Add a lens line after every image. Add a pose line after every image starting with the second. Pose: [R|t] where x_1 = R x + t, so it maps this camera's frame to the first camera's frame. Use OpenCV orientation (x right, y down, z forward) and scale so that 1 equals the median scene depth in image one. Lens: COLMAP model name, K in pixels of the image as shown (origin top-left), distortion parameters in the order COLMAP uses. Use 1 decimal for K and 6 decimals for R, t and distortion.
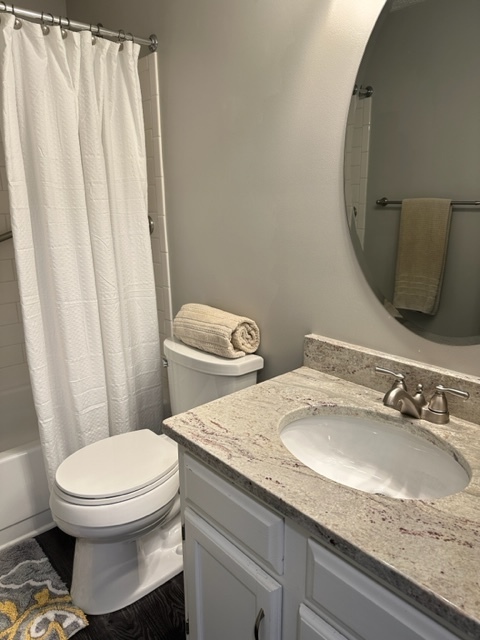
lens RADIAL K [[446.0, 0, 240.0], [0, 446.0, 320.0], [0, 0, 1]] dist [0.003861, -0.001432]
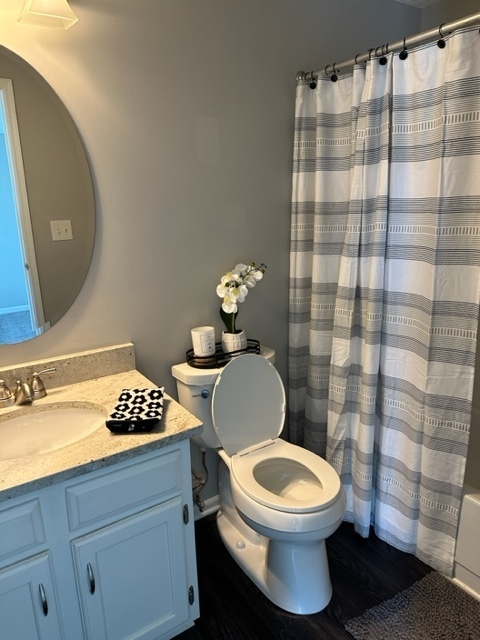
lens RADIAL K [[446.0, 0, 240.0], [0, 446.0, 320.0], [0, 0, 1]] dist [0.003861, -0.001432]
pose [[0.154765, -0.251306, 0.955454, -0.780228], [0.282864, 0.937891, 0.200868, -0.115711], [-0.946592, 0.239176, 0.216238, 0.023964]]
